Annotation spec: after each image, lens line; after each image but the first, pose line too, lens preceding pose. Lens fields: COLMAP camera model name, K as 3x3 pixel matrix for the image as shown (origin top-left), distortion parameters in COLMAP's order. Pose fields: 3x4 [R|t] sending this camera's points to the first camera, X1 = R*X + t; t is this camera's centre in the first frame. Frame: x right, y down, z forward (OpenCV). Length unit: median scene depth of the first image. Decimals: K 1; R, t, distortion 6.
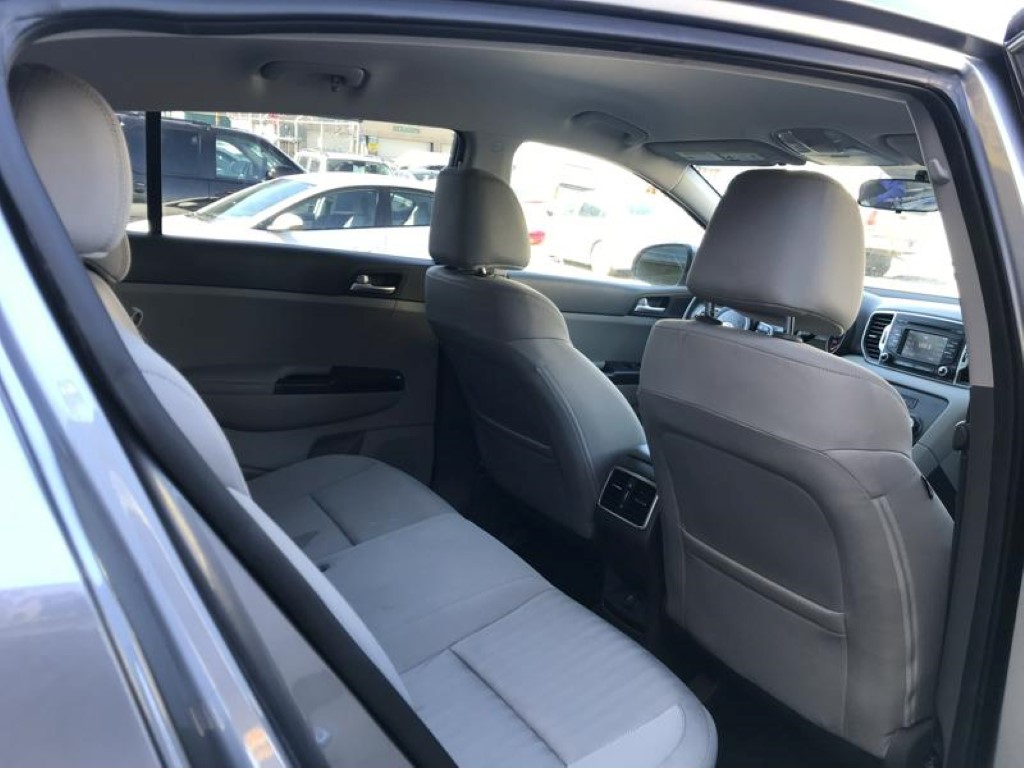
lens RADIAL K [[834.2, 0, 517.9], [0, 834.2, 383.1], [0, 0, 1]] dist [0.015144, 0.002985]
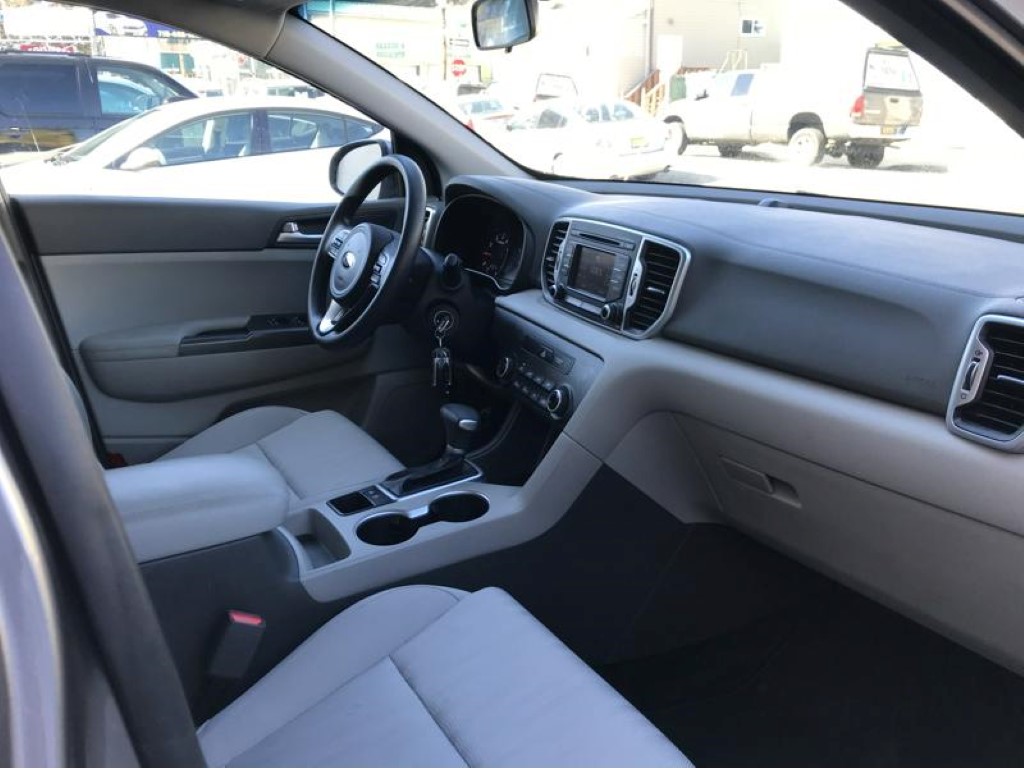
lens RADIAL K [[861.5, 0, 505.5], [0, 861.5, 383.5], [0, 0, 1]] dist [0.011192, -0.019066]
pose [[0.996429, -0.063123, -0.056071, 0.135830], [0.067453, 0.994589, 0.079006, -0.004835], [0.050781, -0.082506, 0.995296, 0.105939]]
